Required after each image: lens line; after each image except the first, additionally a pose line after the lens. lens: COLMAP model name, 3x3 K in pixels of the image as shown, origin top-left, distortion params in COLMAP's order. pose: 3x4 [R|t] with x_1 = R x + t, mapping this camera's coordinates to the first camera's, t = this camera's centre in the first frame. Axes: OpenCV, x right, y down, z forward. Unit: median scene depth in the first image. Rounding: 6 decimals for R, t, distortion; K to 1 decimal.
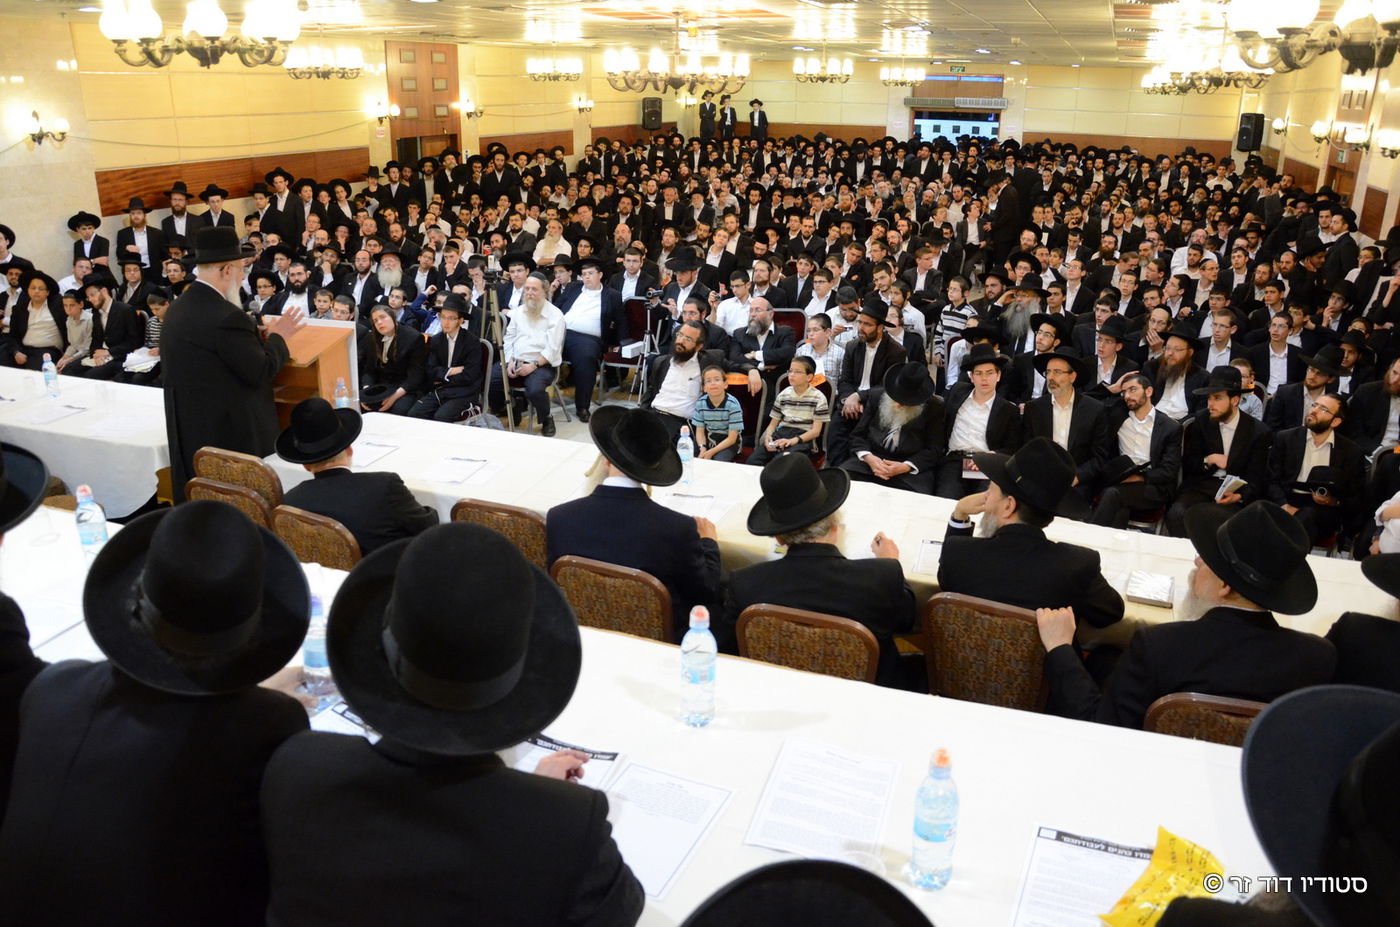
lens RADIAL K [[1076.2, 0, 696.8], [0, 1076.2, 471.5], [0, 0, 1]] dist [-0.104328, 0.000181]
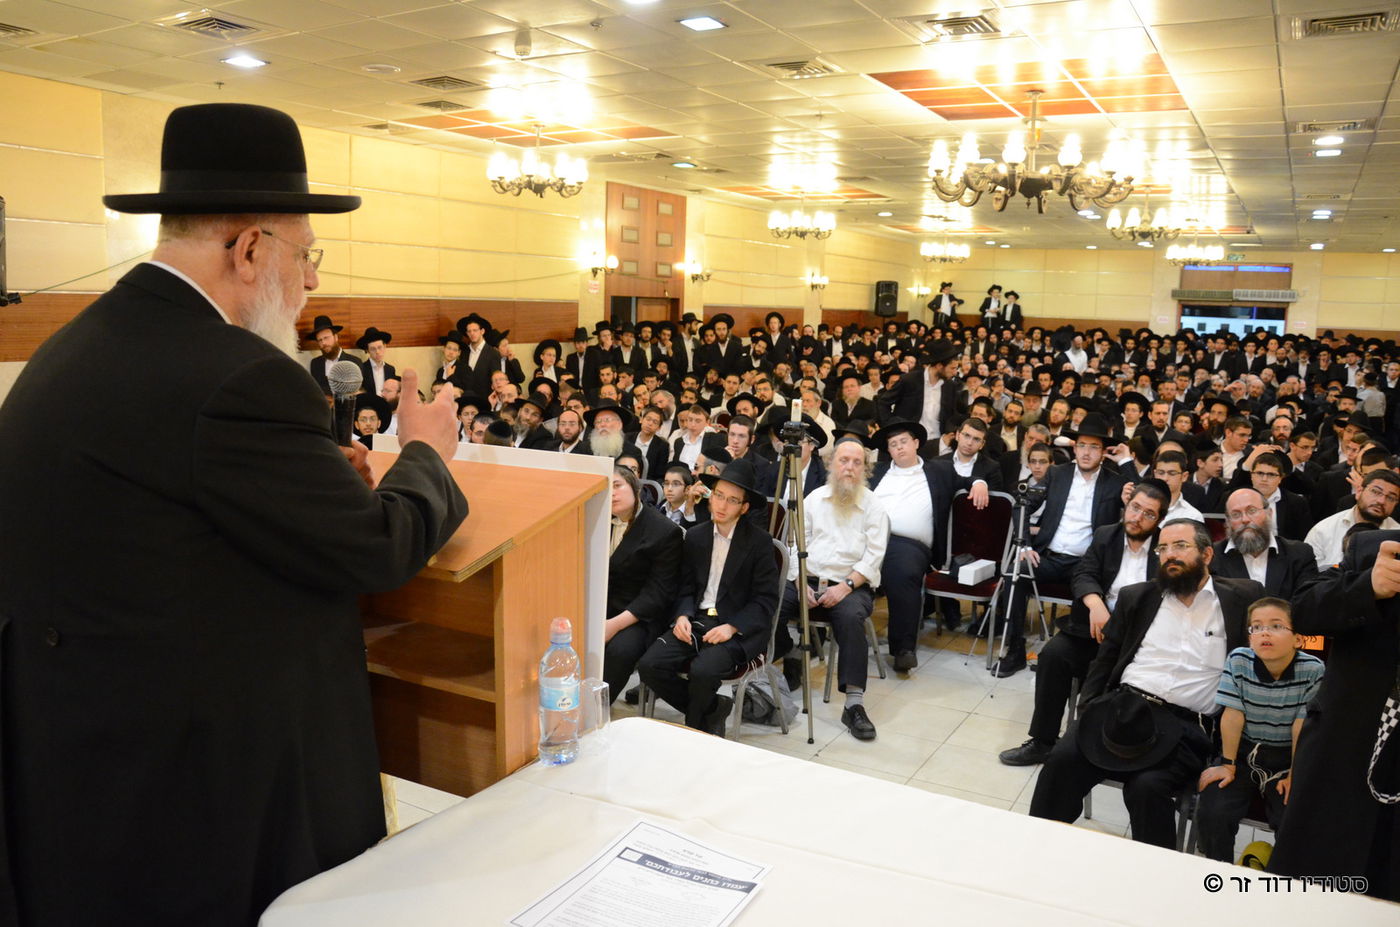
lens RADIAL K [[1076.2, 0, 705.6], [0, 1076.2, 459.8], [0, 0, 1]] dist [-0.104328, 0.000181]
pose [[0.987999, 0.038355, -0.149622, -0.075784], [-0.068417, 0.977140, -0.201288, -0.022263], [0.138481, 0.209109, 0.968037, 0.208553]]
